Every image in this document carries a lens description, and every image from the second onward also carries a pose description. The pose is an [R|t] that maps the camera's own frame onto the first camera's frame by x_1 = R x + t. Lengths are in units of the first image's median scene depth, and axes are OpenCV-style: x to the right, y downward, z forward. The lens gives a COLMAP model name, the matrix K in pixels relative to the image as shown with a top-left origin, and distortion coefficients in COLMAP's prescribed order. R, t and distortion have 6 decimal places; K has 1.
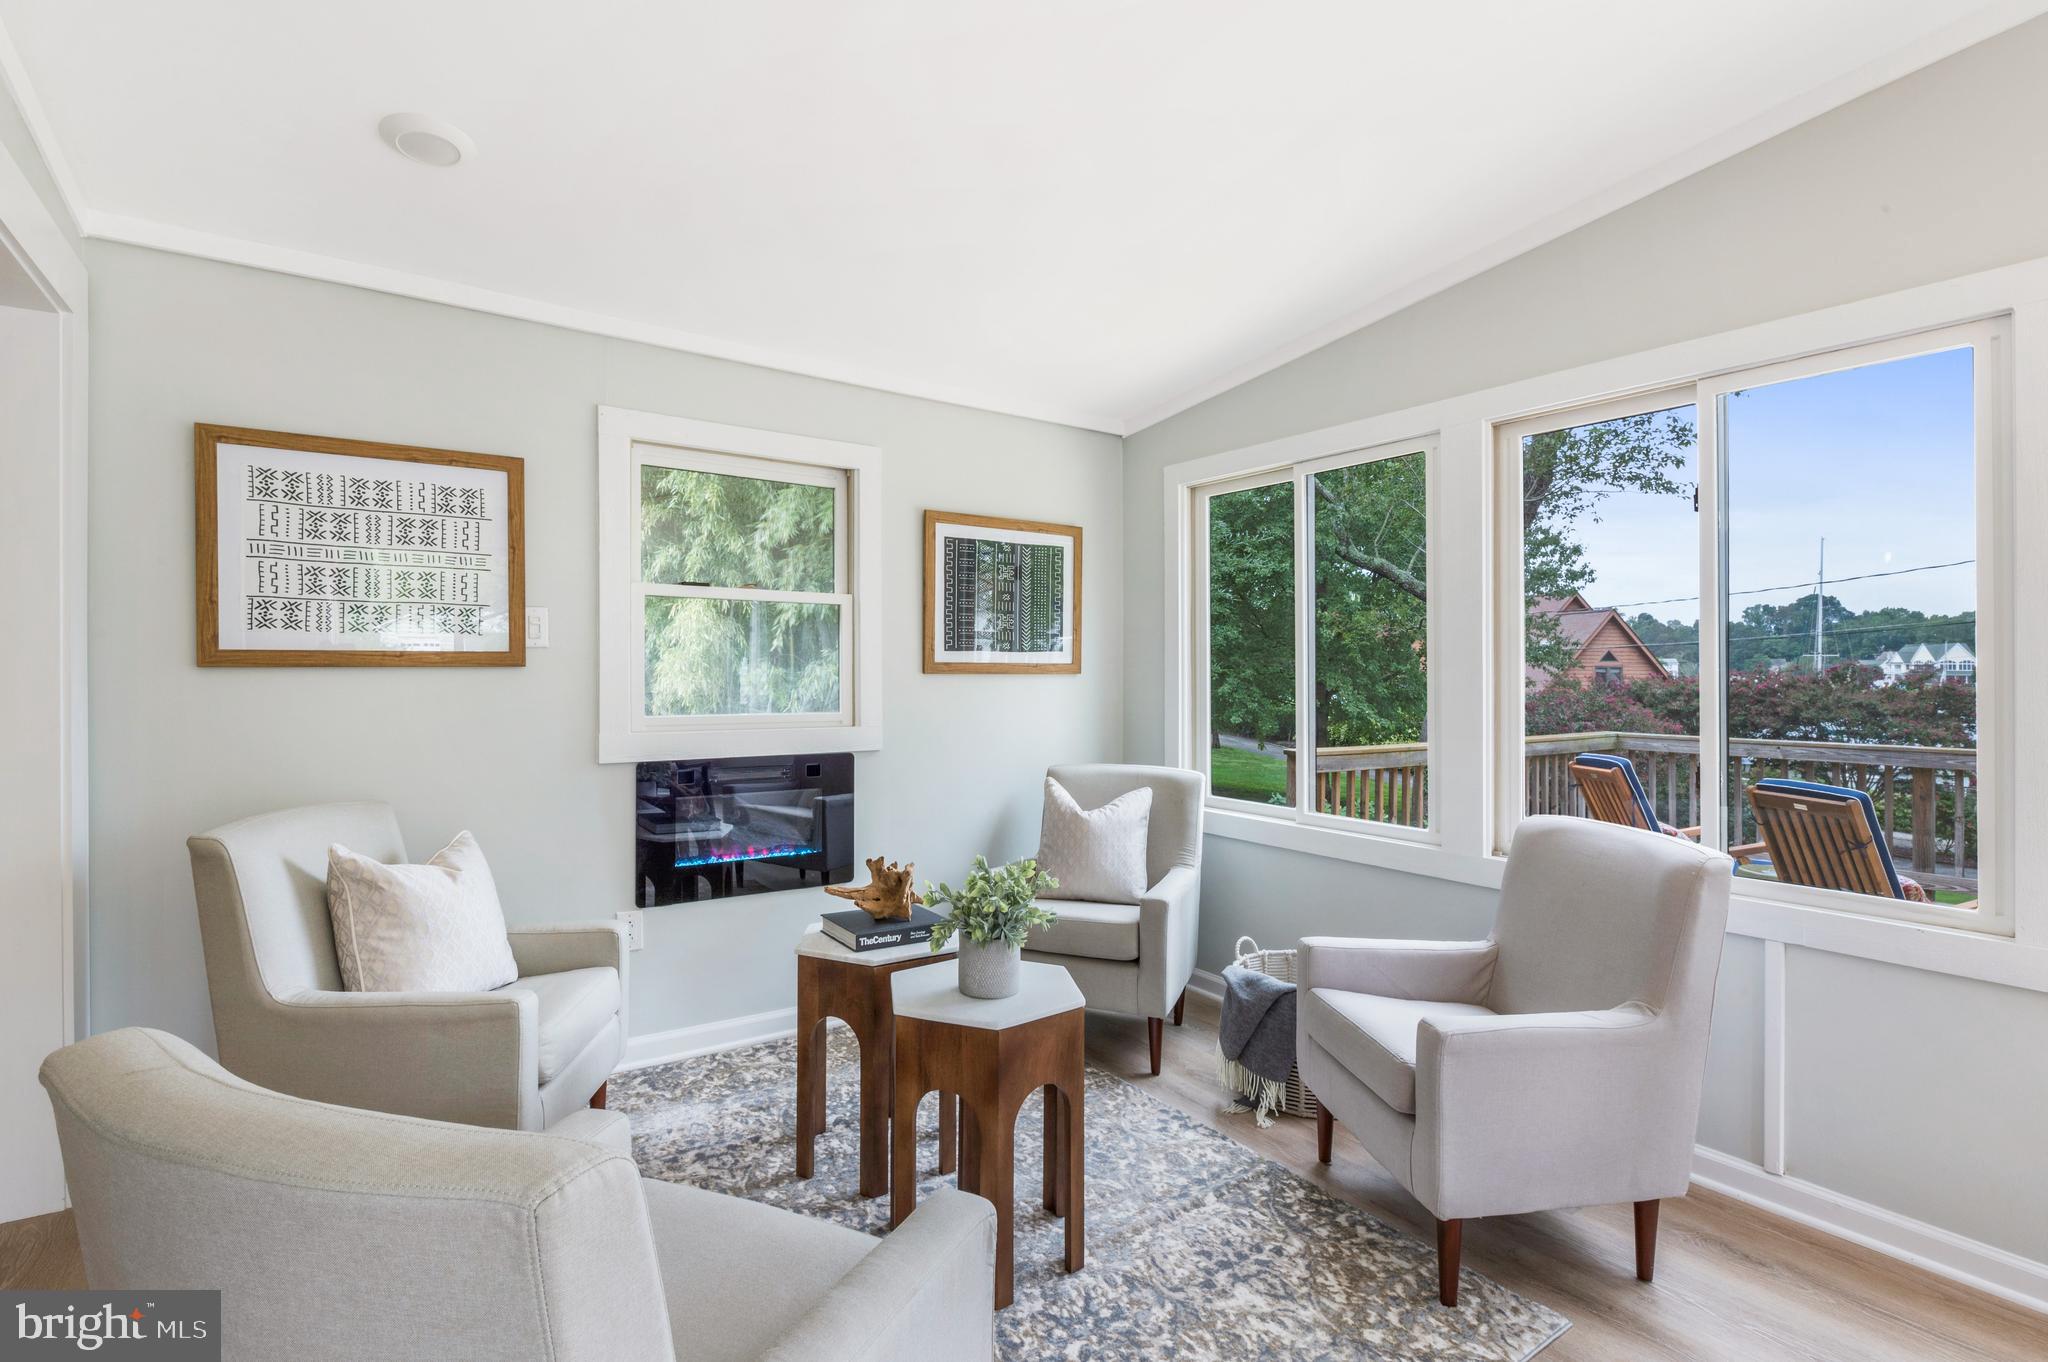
lens RADIAL K [[962.2, 0, 1025.6], [0, 962.2, 673.3], [0, 0, 1]] dist [0.003137, 0.000064]
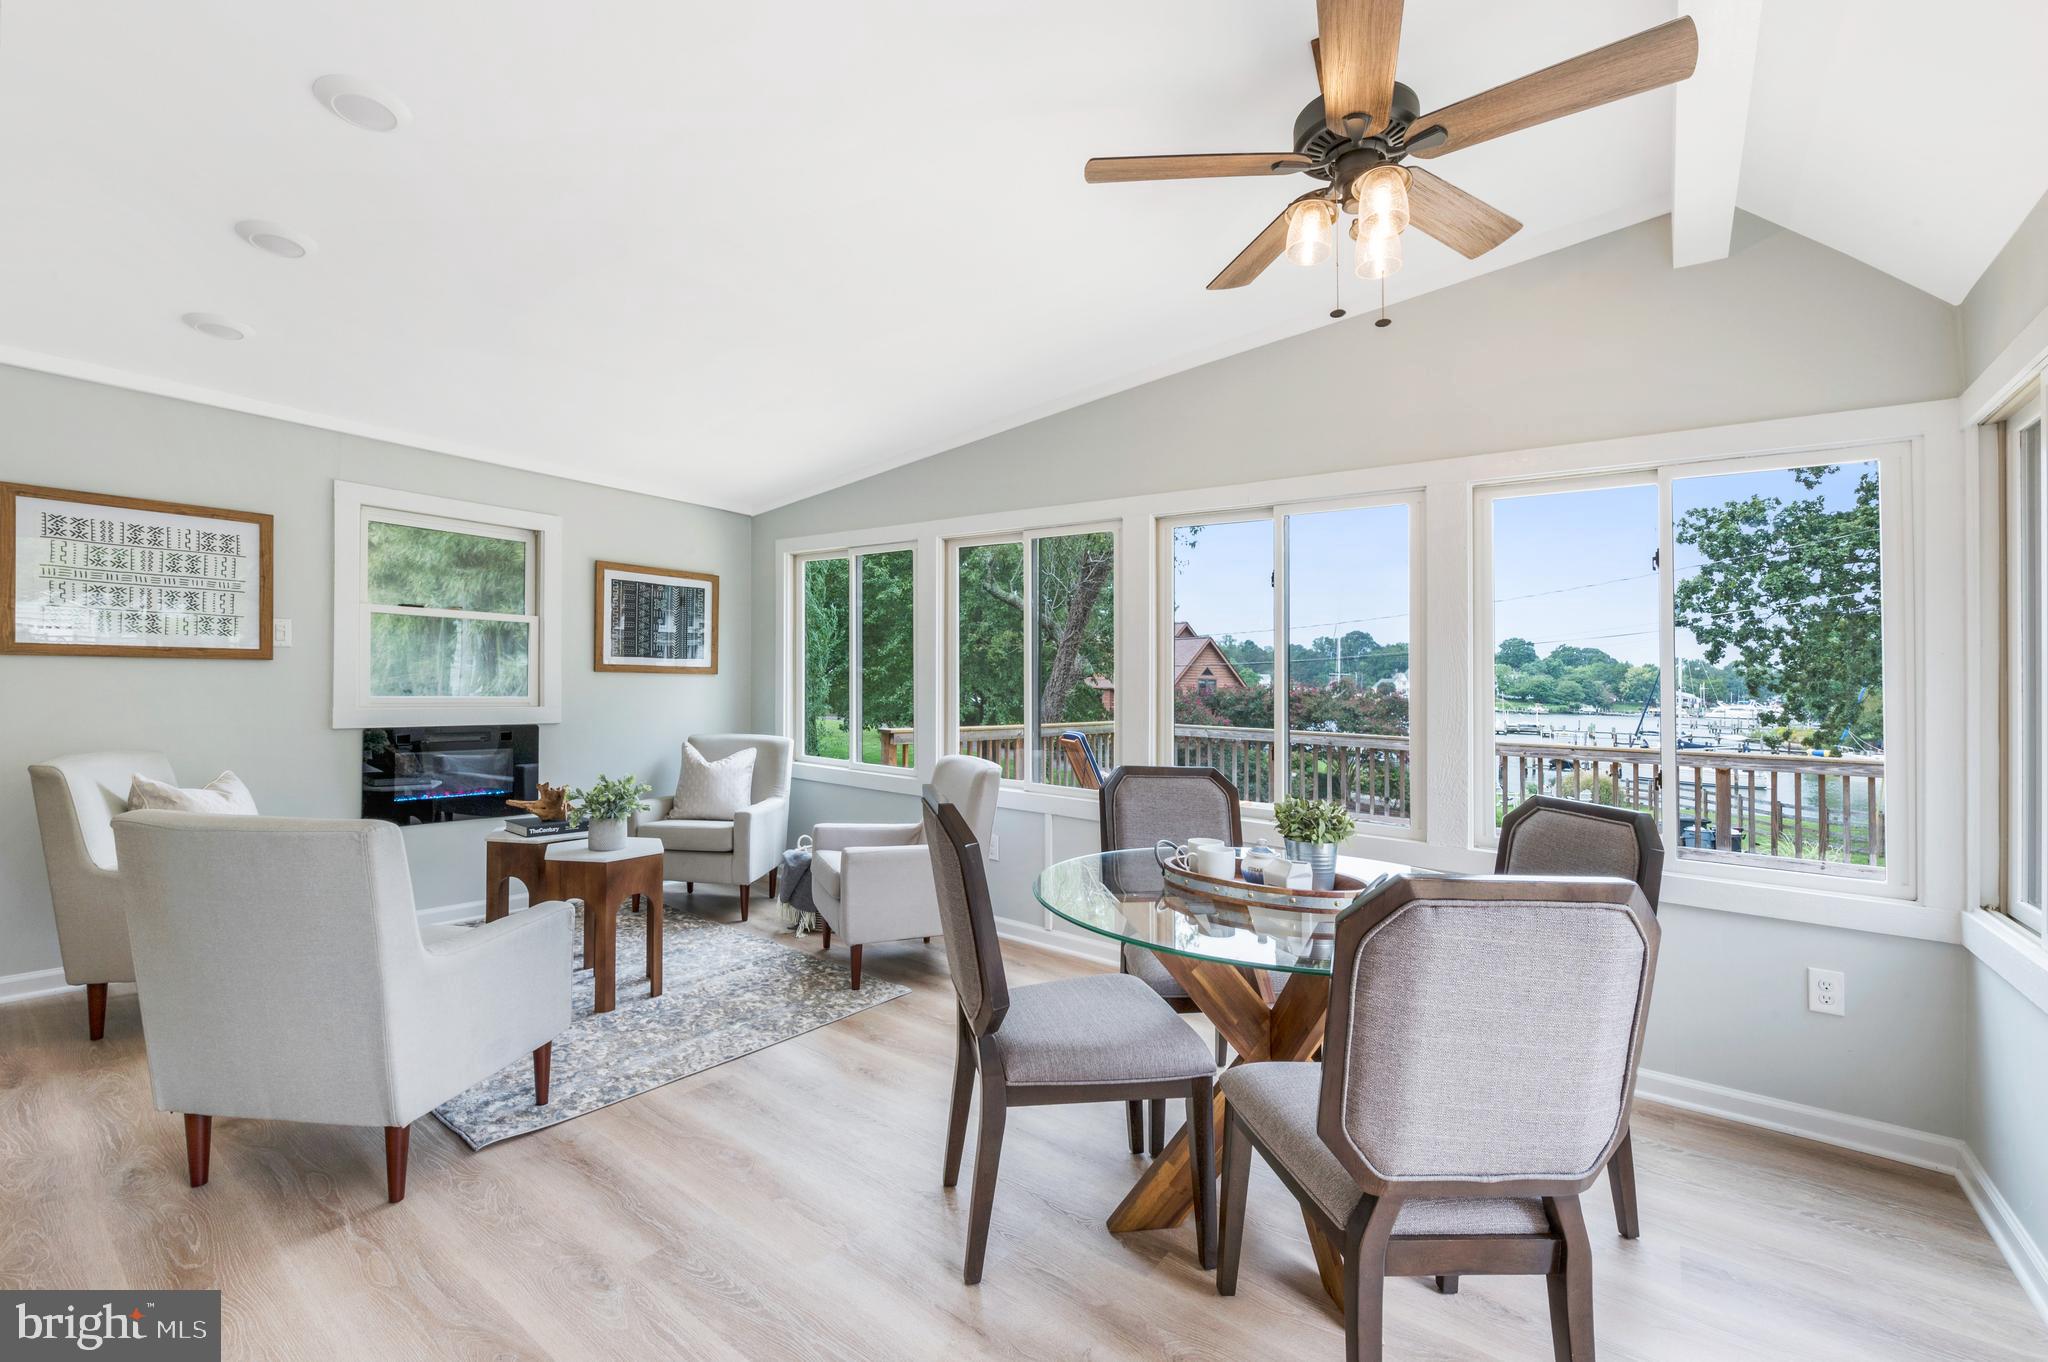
lens RADIAL K [[838.9, 0, 1044.9], [0, 838.9, 695.4], [0, 0, 1]] dist [-0.001486, -0.001496]
pose [[0.946446, 0.015704, 0.322481, 0.167251], [-0.022884, 0.999567, 0.018486, -0.003383], [-0.322052, -0.024875, 0.946395, -0.547112]]
